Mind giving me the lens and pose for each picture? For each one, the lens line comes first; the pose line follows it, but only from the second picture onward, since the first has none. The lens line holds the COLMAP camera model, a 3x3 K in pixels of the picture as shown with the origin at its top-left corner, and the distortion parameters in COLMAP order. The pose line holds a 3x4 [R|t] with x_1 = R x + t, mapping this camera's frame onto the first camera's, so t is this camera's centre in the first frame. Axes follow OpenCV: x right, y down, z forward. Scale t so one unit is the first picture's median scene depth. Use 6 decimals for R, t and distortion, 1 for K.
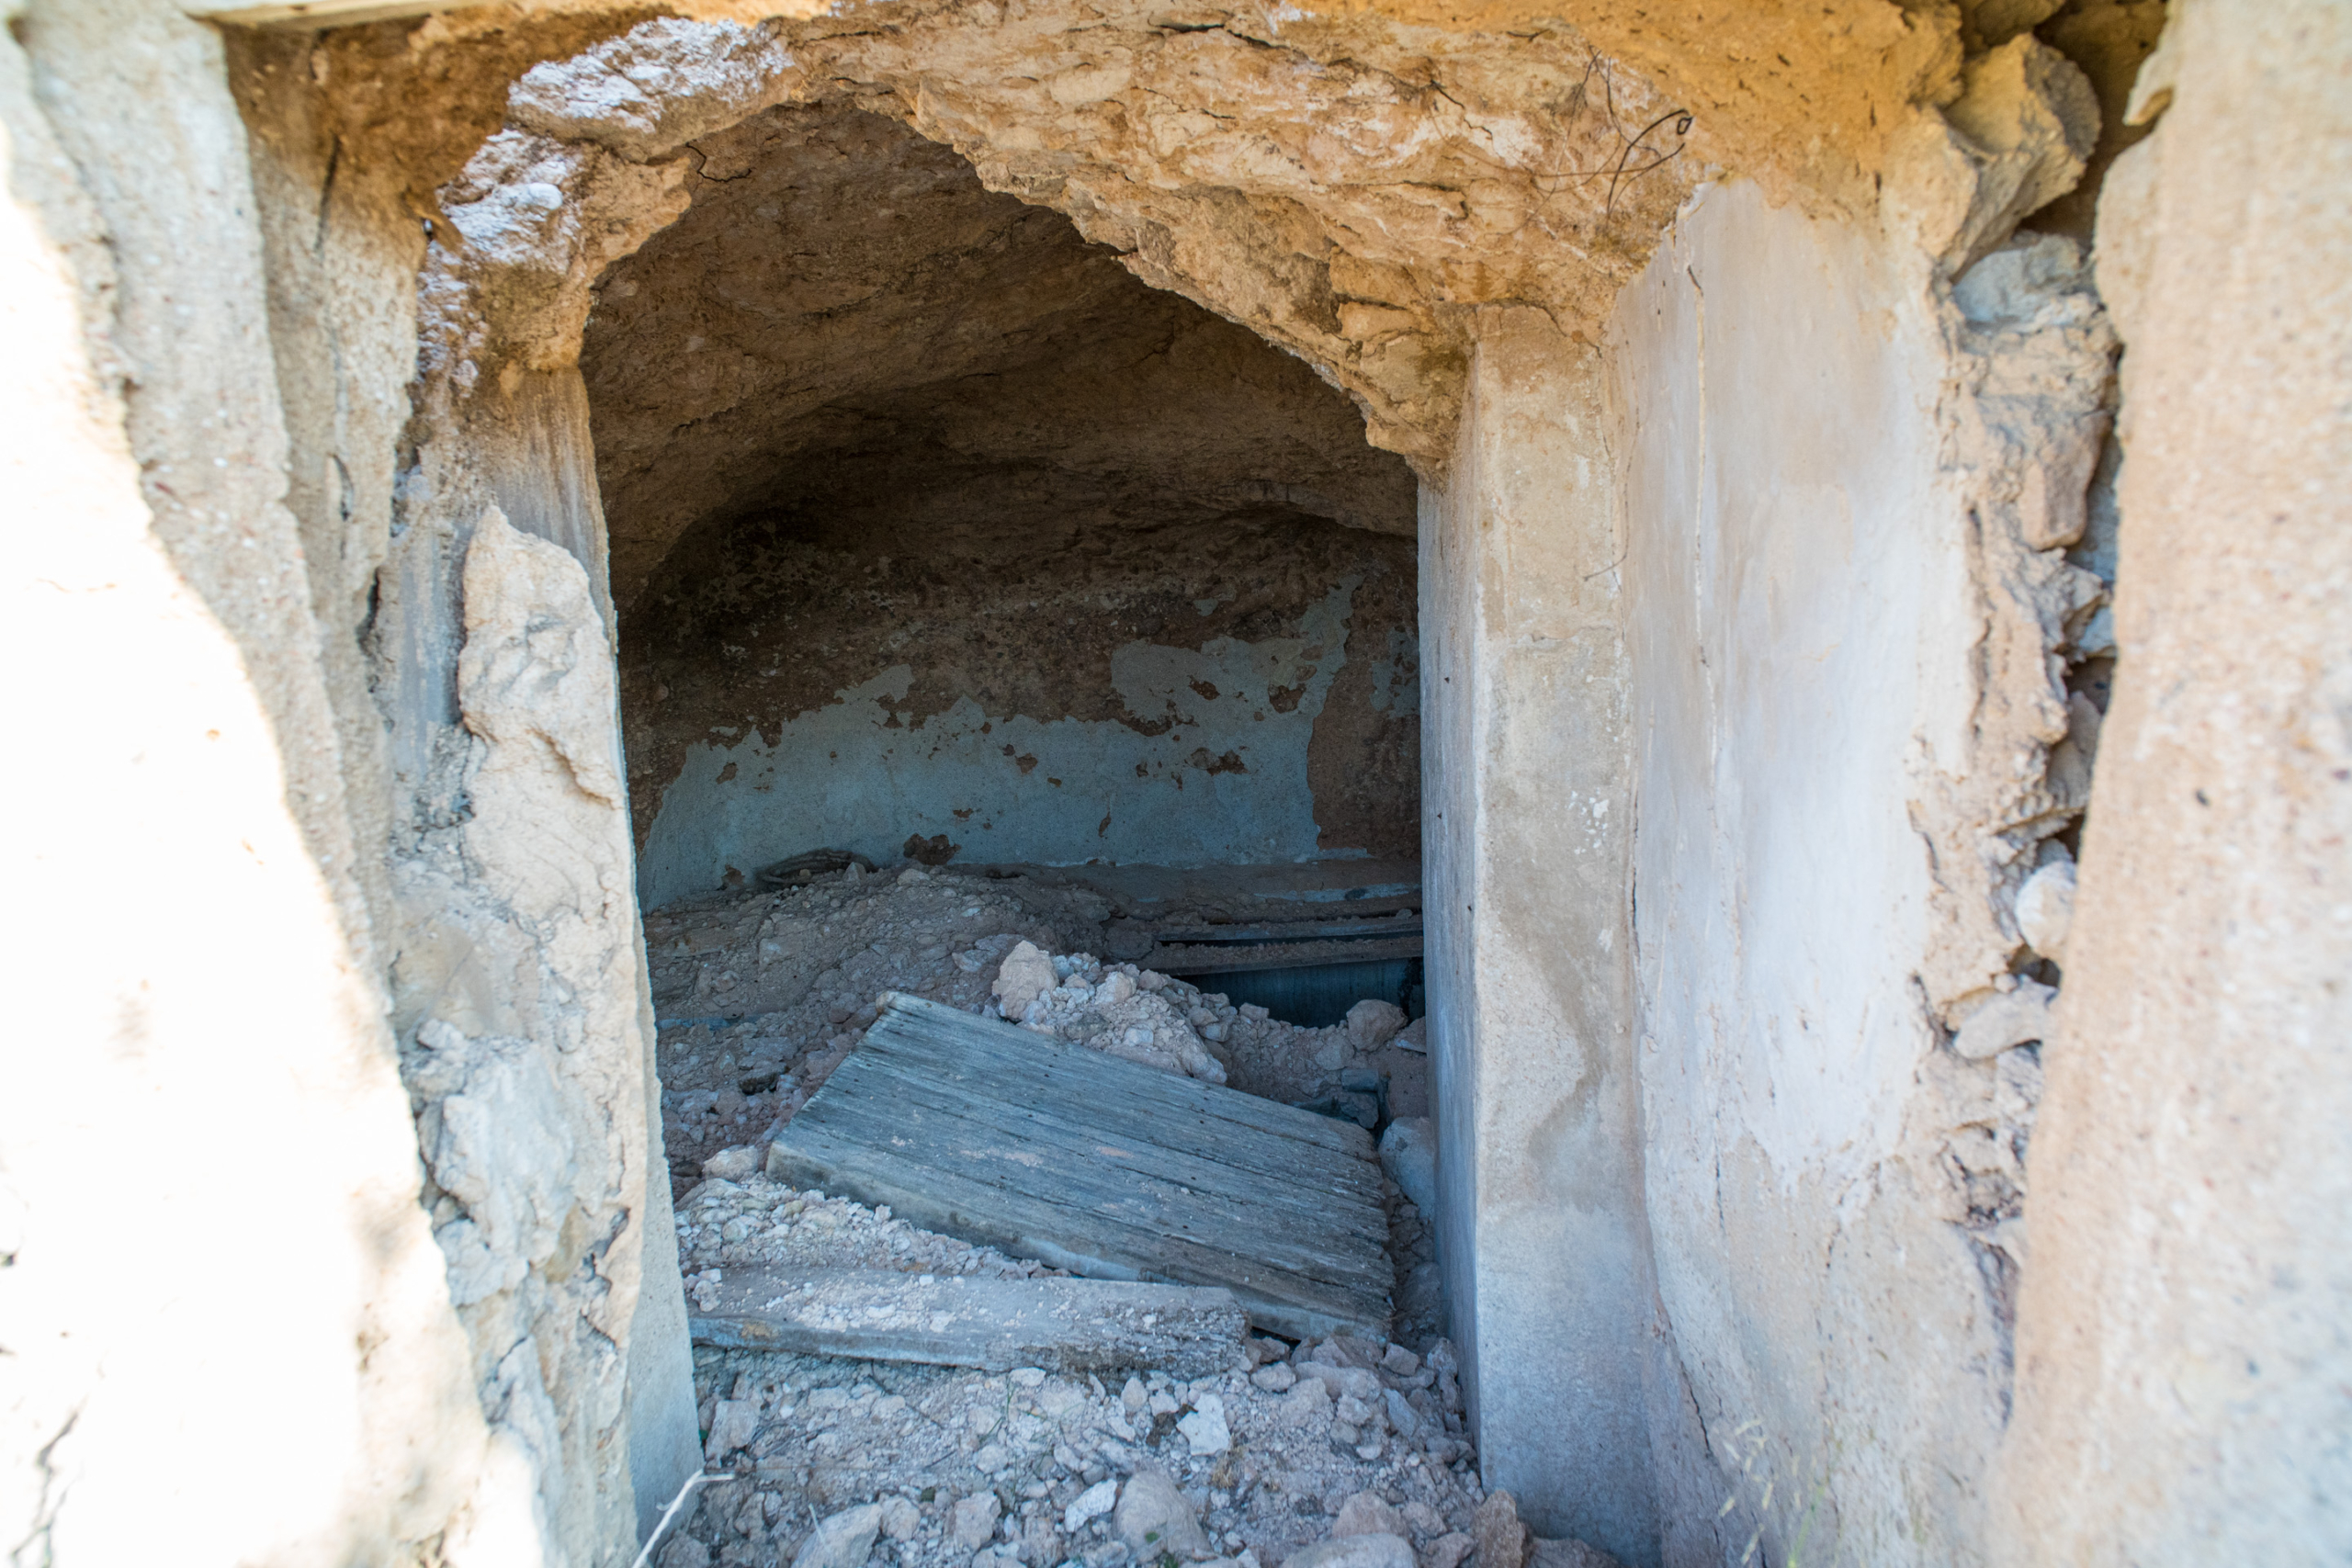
lens RADIAL K [[1306.5, 0, 1176.0], [0, 1306.5, 784.0], [0, 0, 1]] dist [-0.064385, 0.000042]
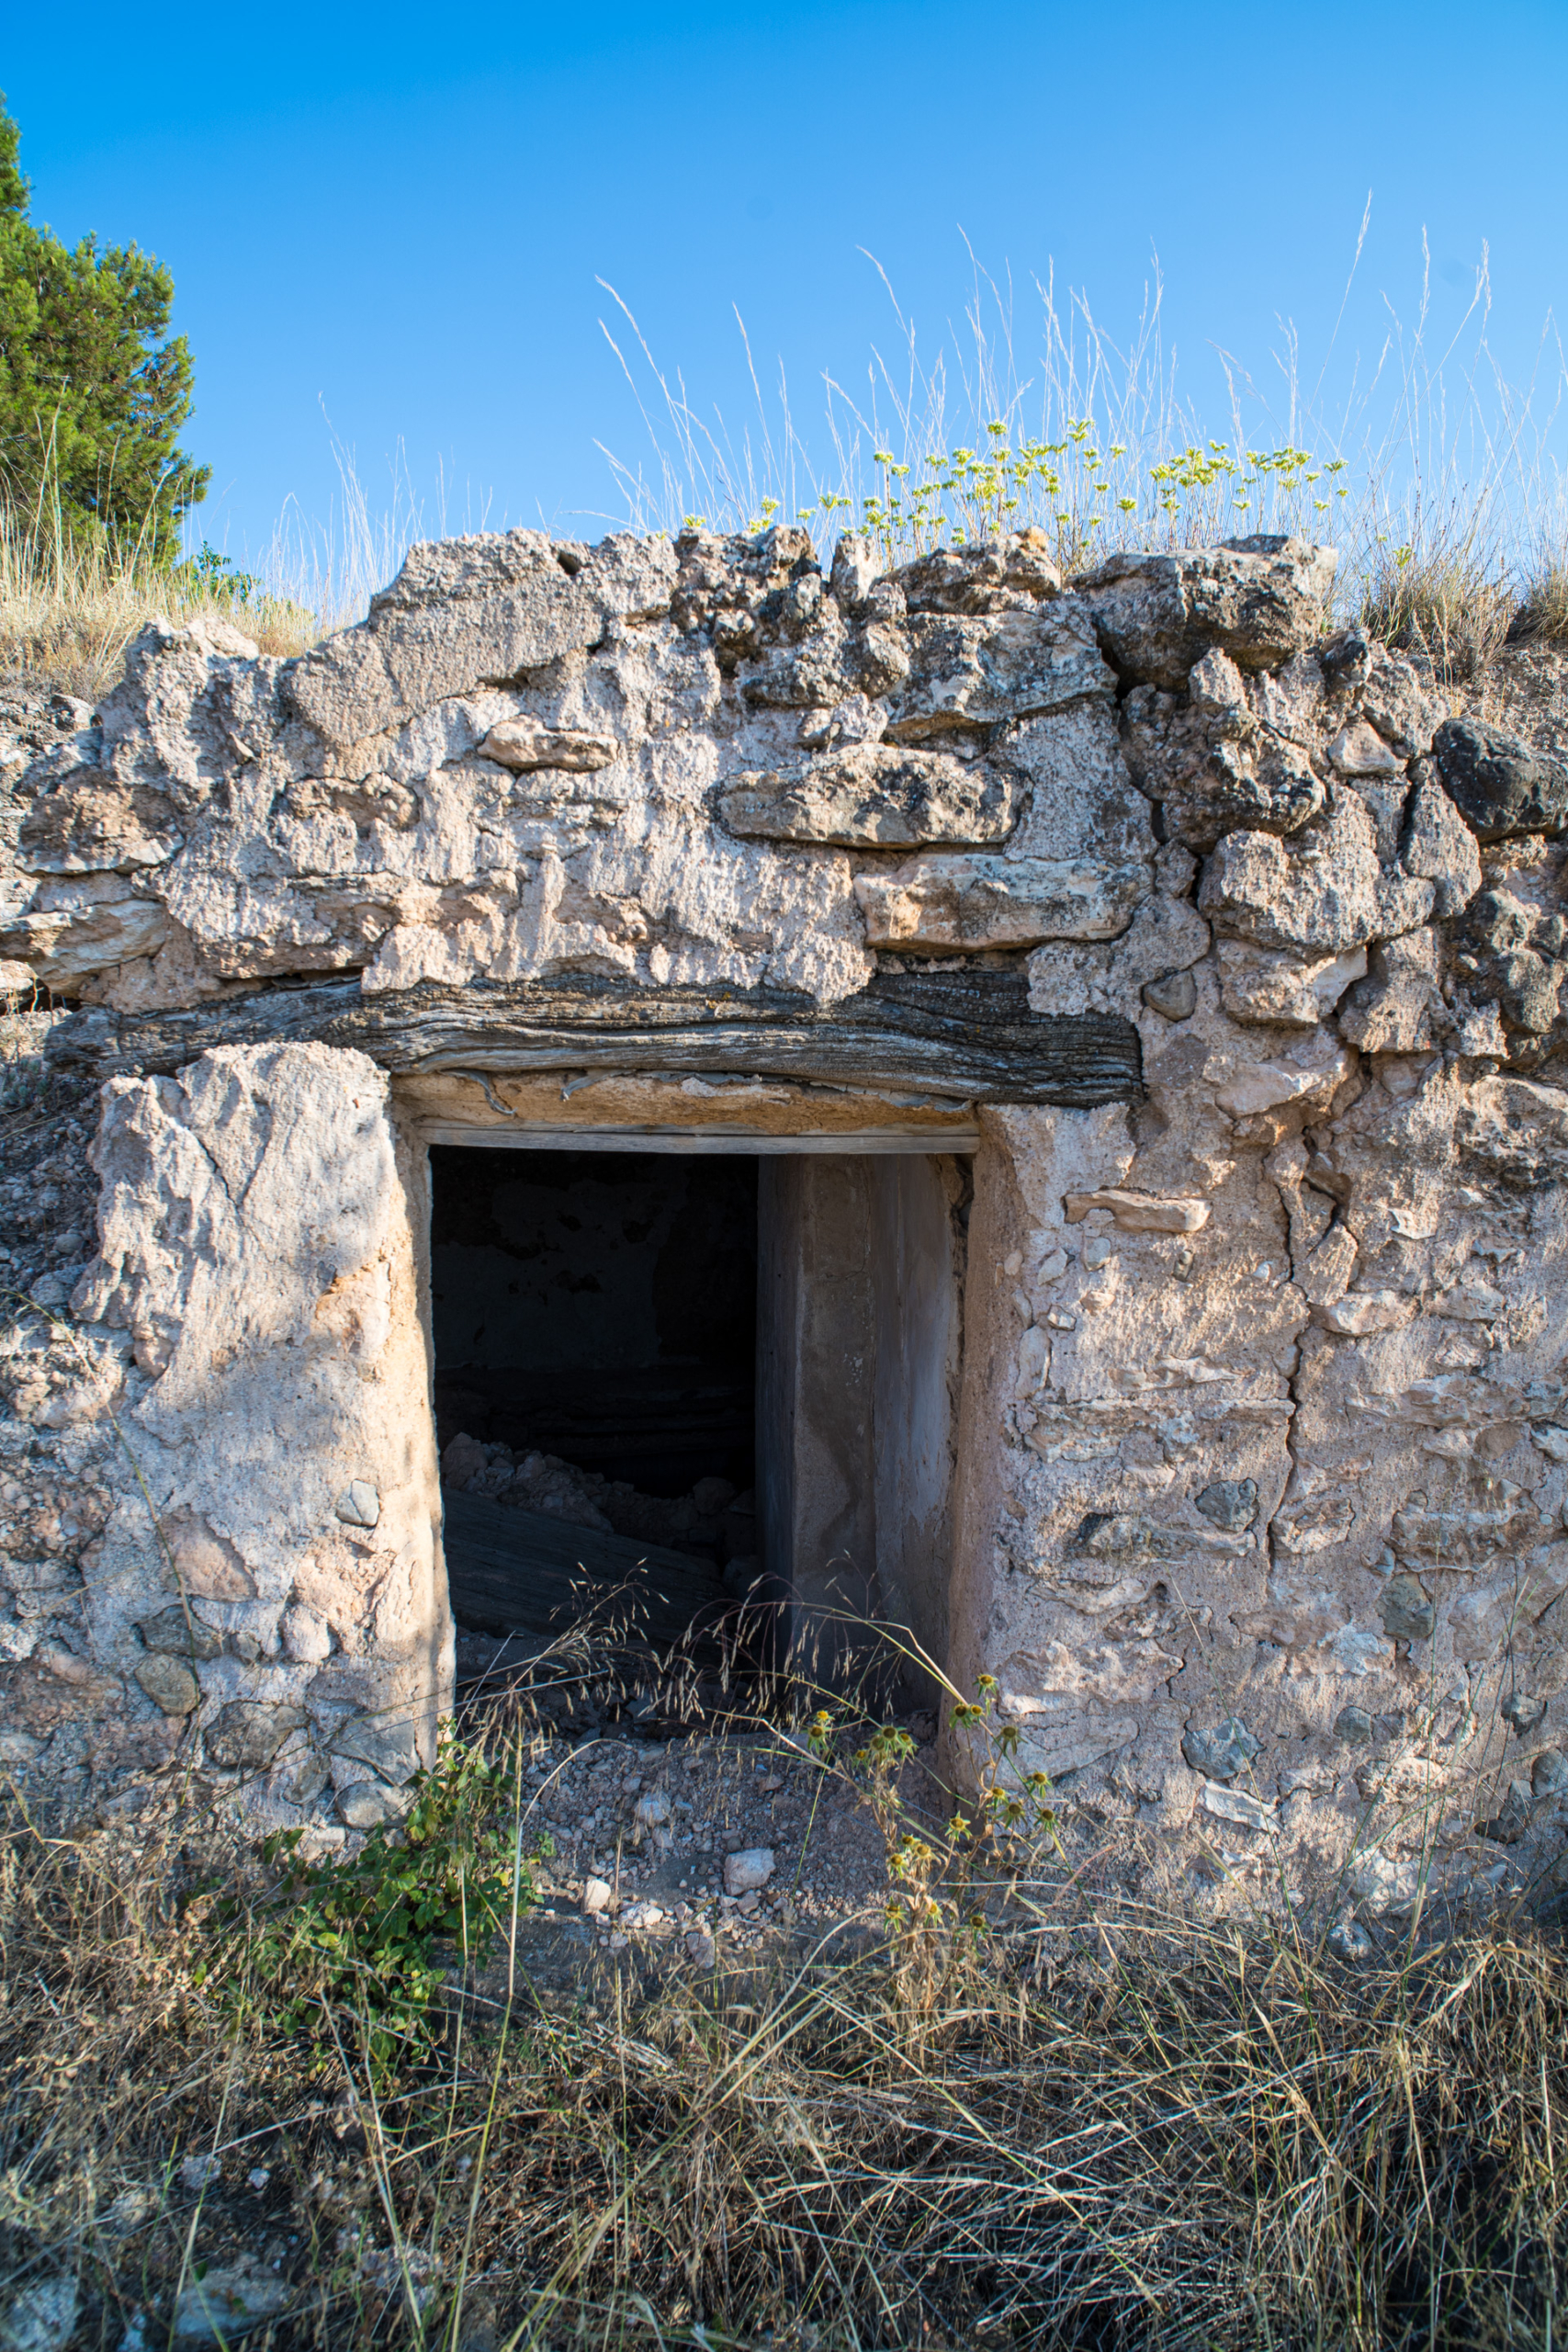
lens RADIAL K [[1306.5, 0, 784.0], [0, 1306.5, 1176.0], [0, 0, 1]] dist [-0.064385, 0.000042]
pose [[0.974136, 0.040086, 0.222379, -0.094776], [-0.022931, 0.996595, -0.079193, -0.042135], [-0.224796, 0.072046, 0.971739, -0.370660]]
